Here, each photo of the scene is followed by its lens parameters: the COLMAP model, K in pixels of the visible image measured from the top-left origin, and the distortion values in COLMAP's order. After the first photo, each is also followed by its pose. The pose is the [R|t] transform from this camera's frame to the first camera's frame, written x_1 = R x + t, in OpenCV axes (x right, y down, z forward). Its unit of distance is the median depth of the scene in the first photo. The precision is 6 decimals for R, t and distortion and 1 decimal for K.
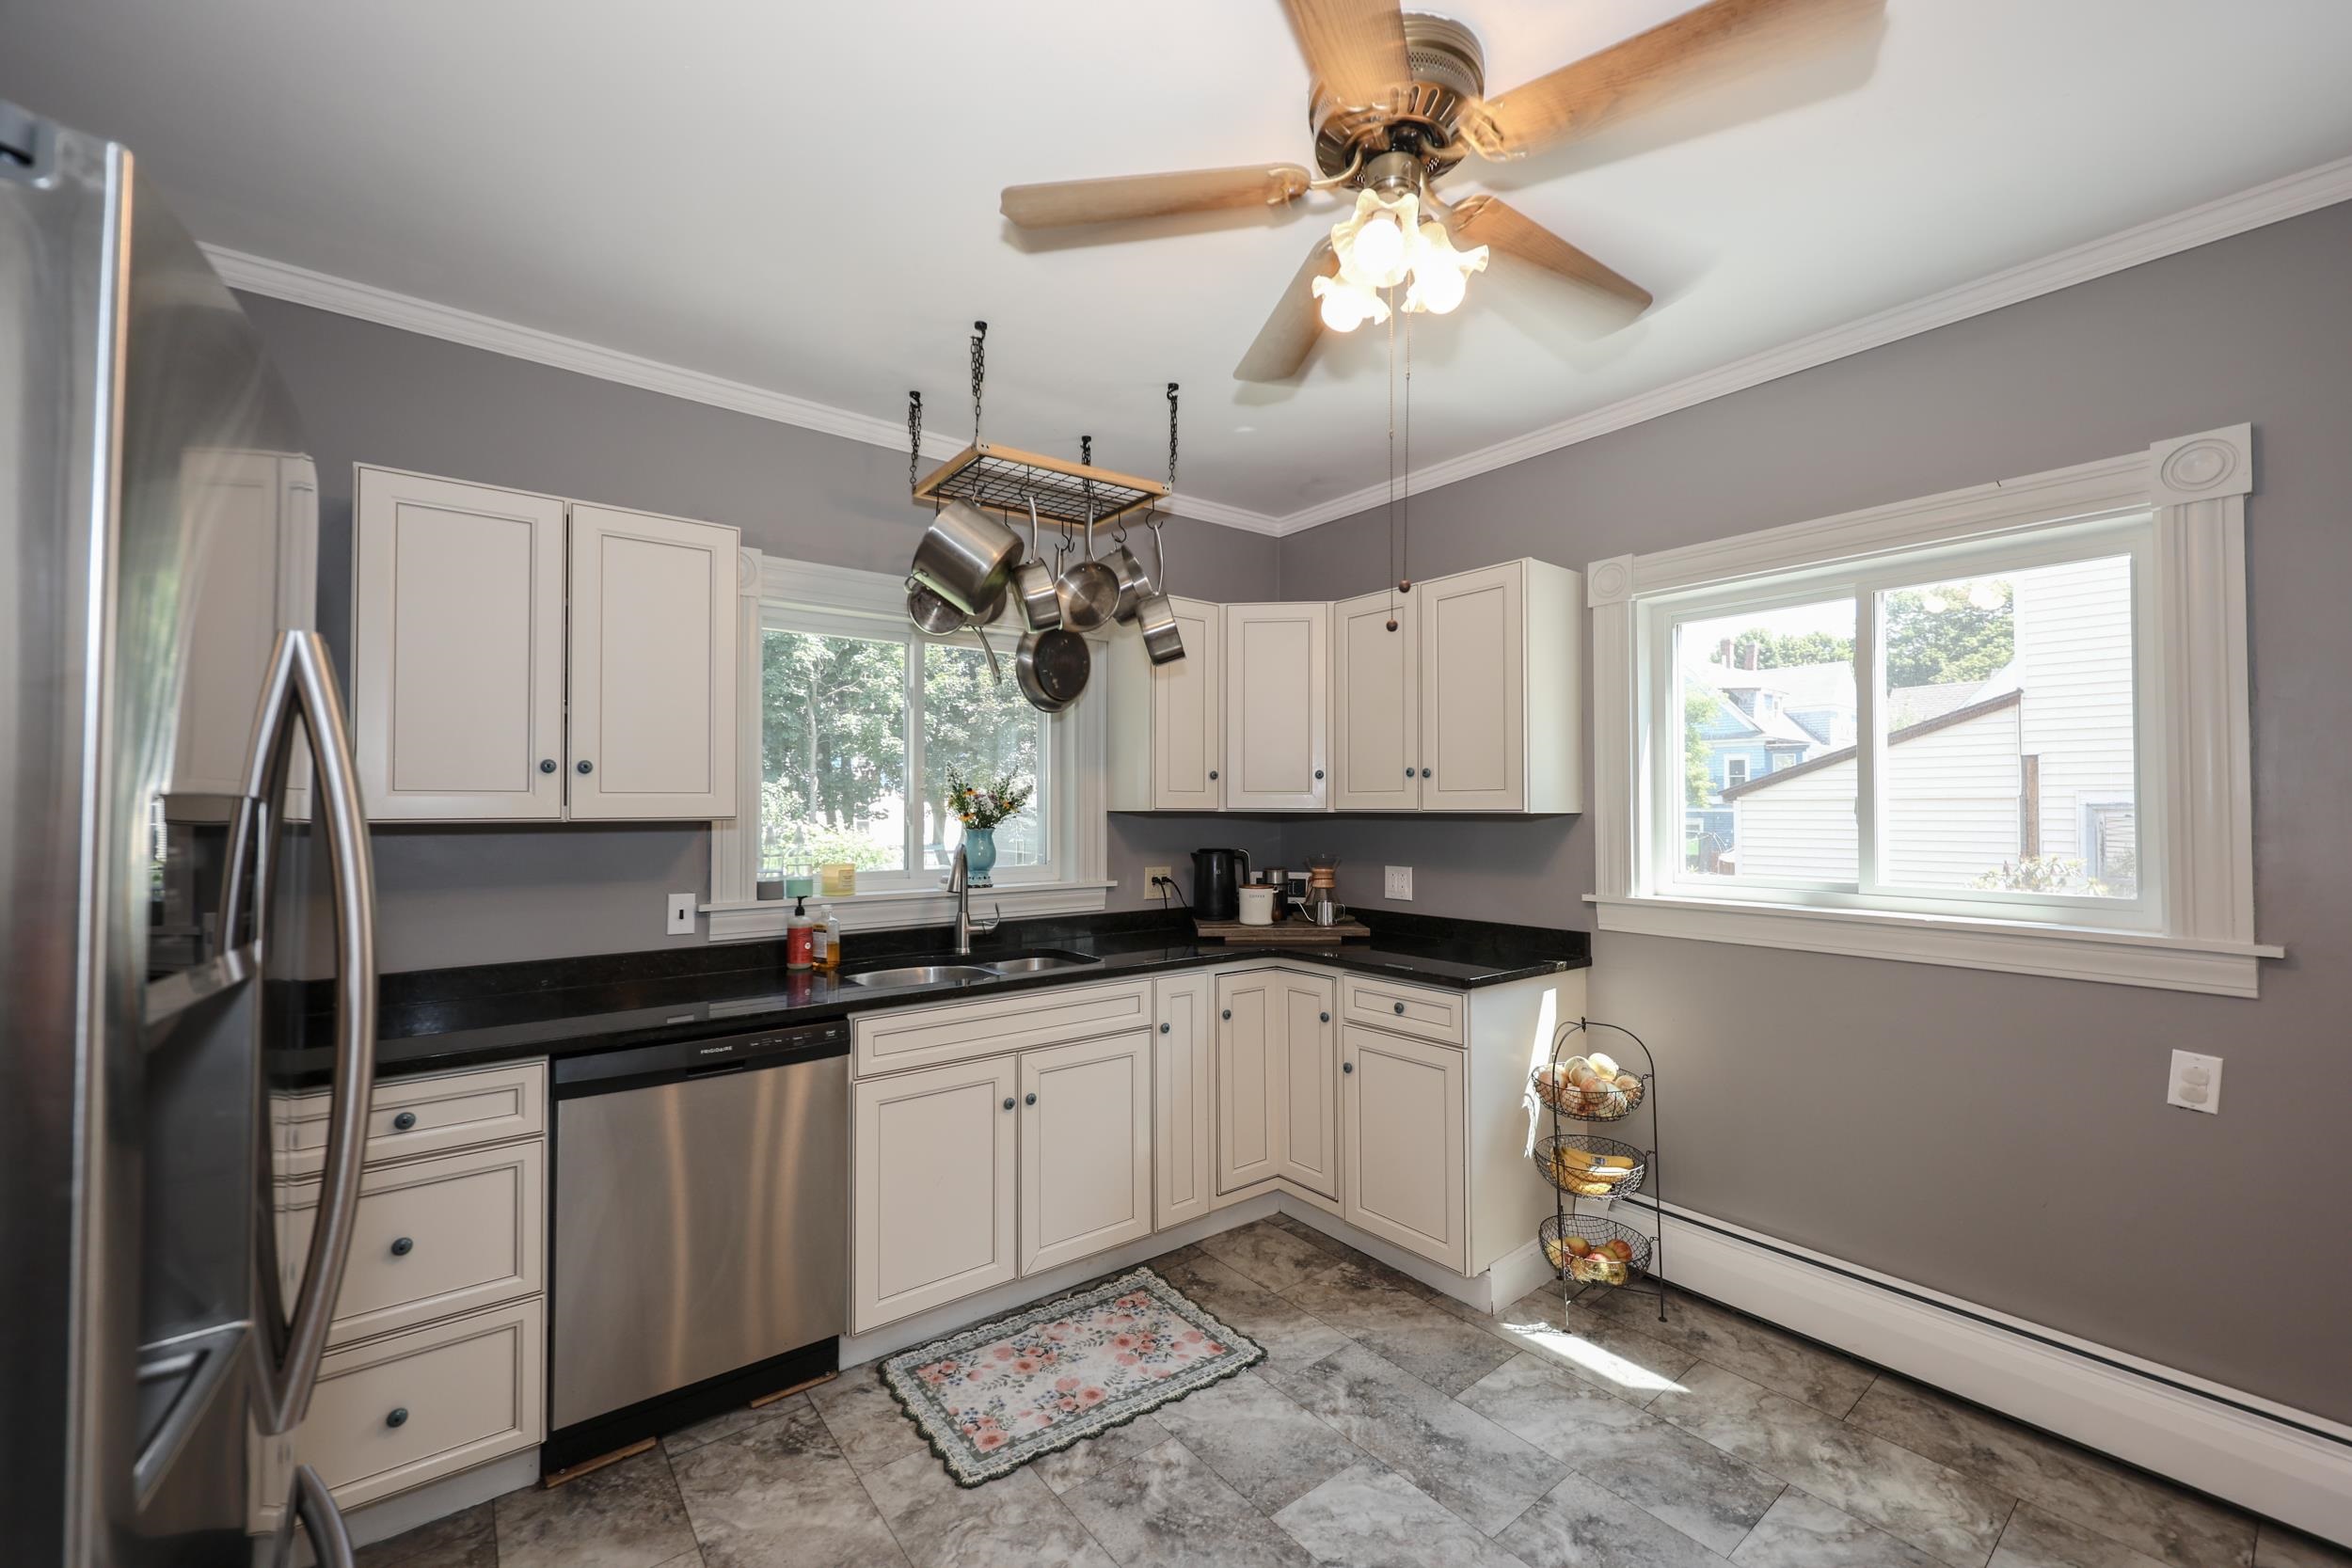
lens RADIAL K [[960.8, 0, 1176.8], [0, 960.8, 788.1], [0, 0, 1]] dist [-0.001762, 0.000455]
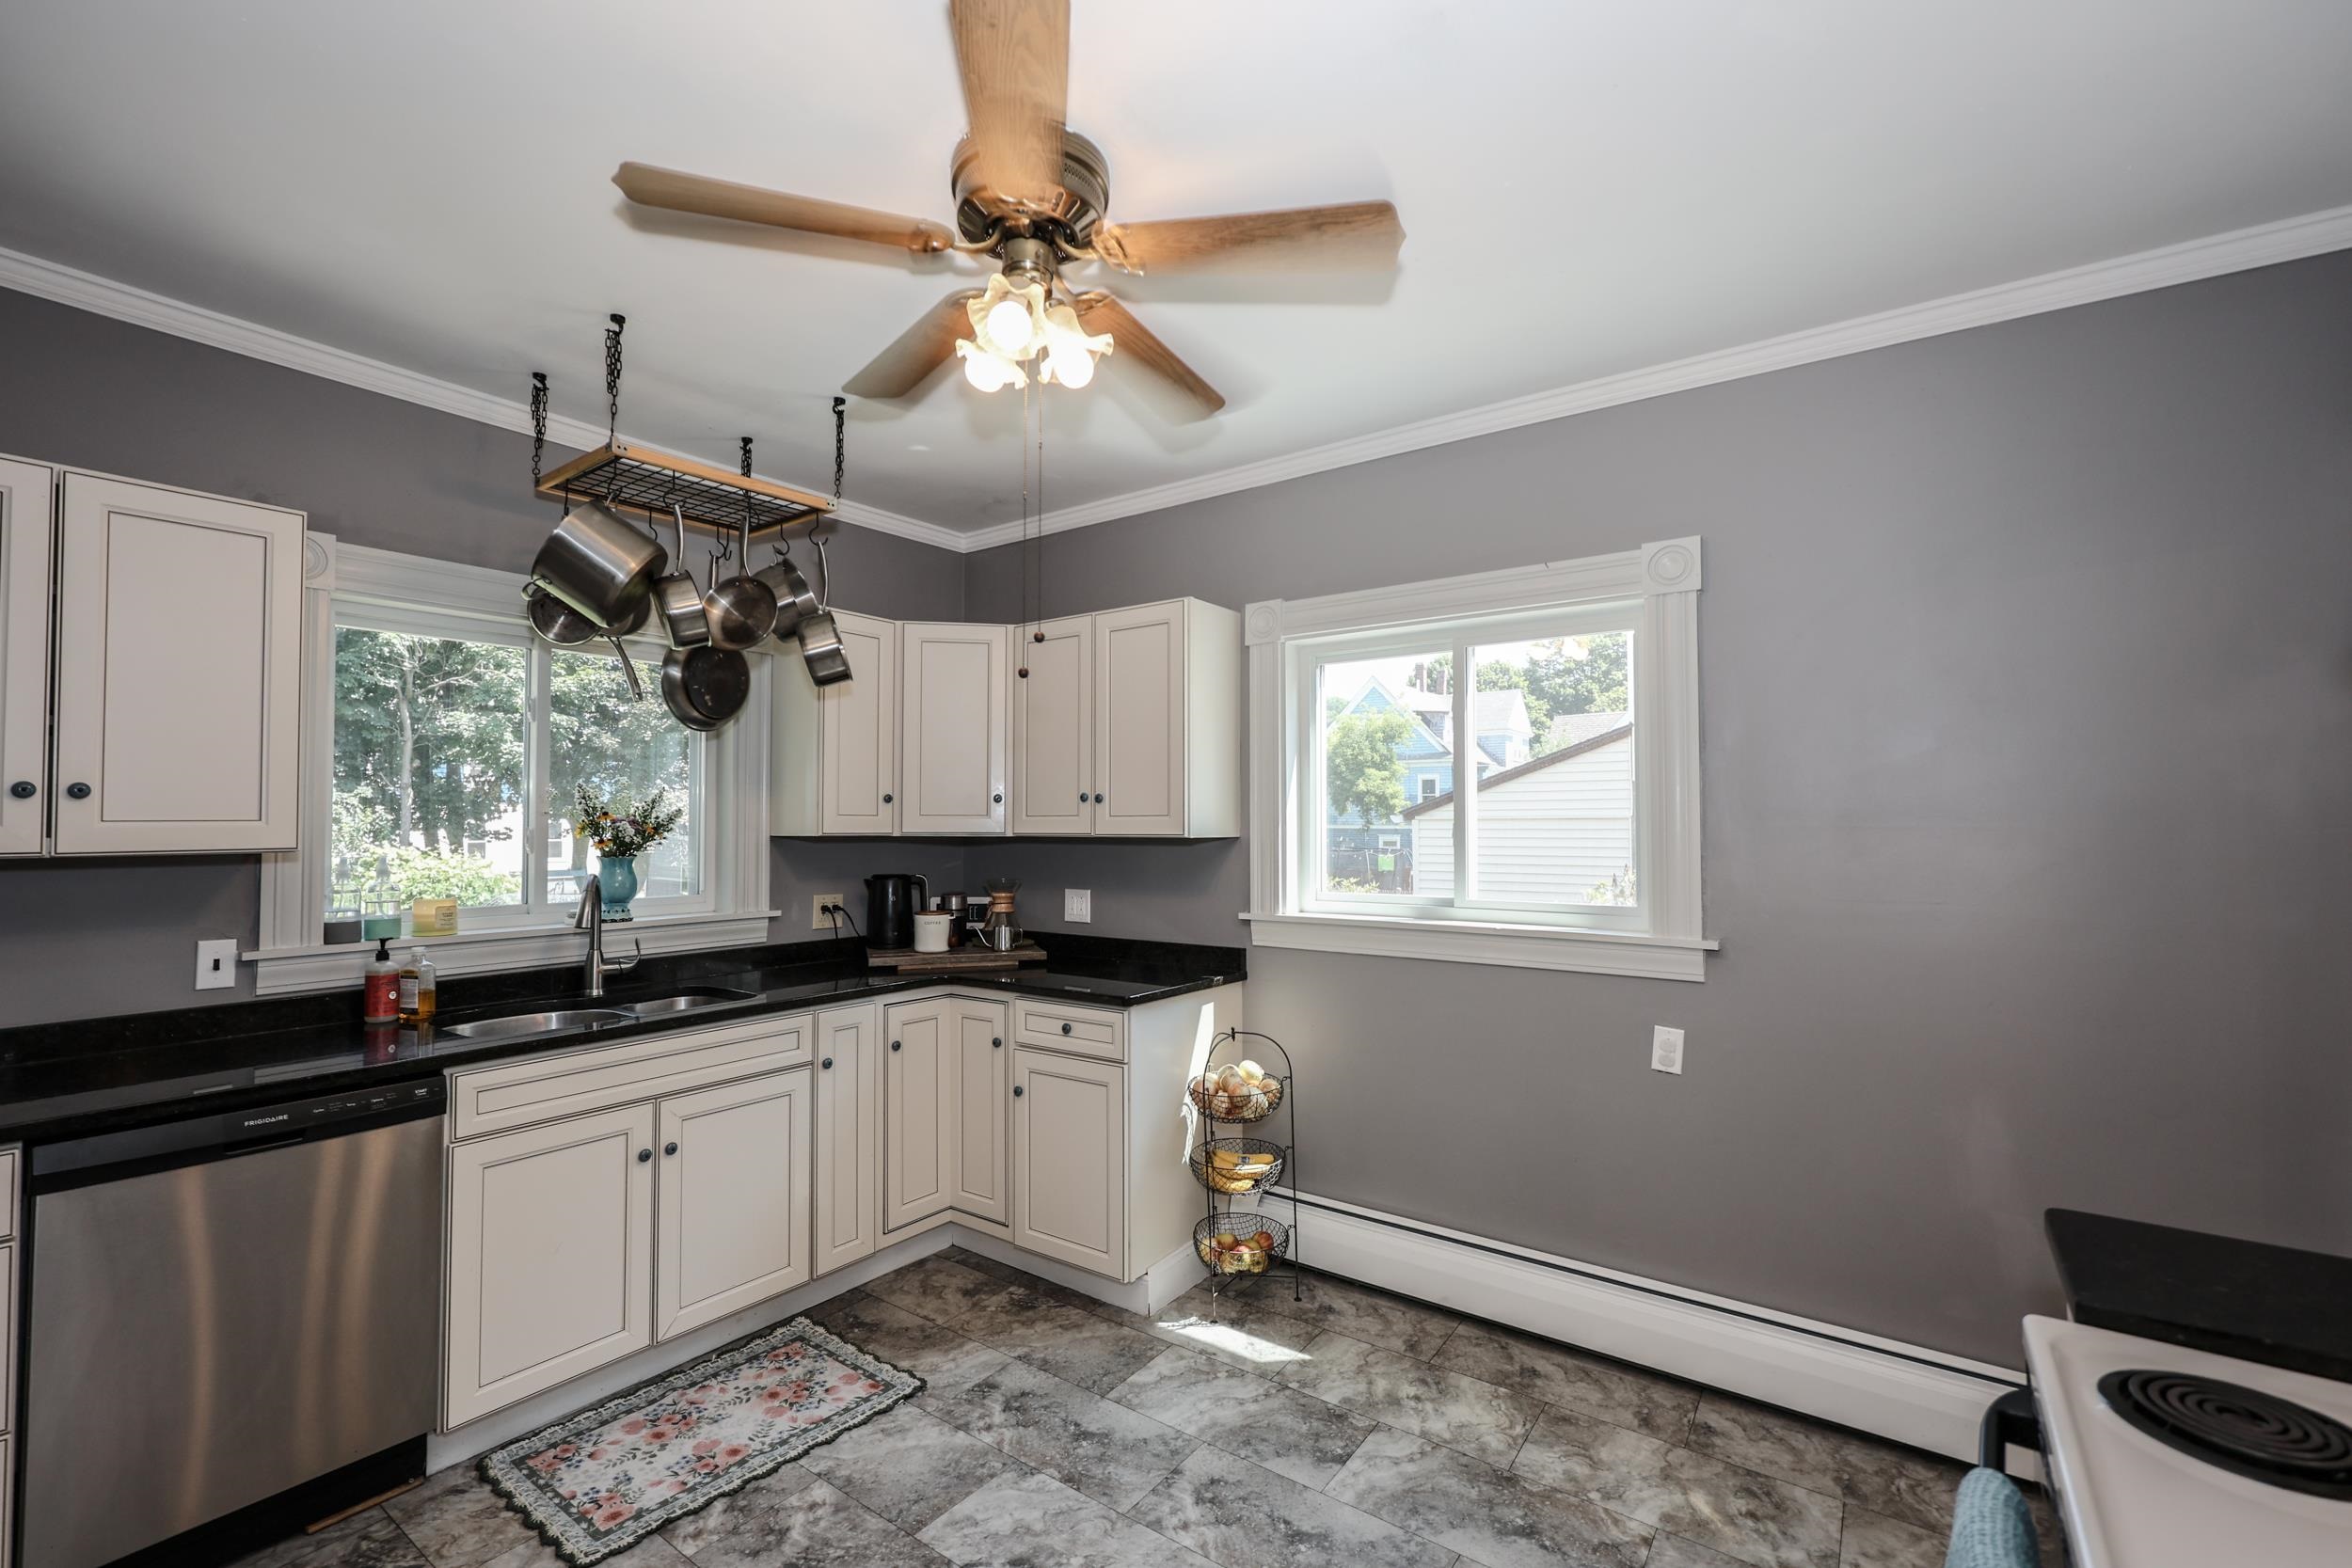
lens RADIAL K [[1029.5, 0, 1170.2], [0, 1029.5, 791.8], [0, 0, 1]] dist [0.002088, 0.000082]
pose [[0.962171, 0.006975, 0.272356, 0.040678], [-0.003880, 0.999922, -0.011901, -0.012246], [-0.272418, 0.010395, 0.962123, -0.098640]]
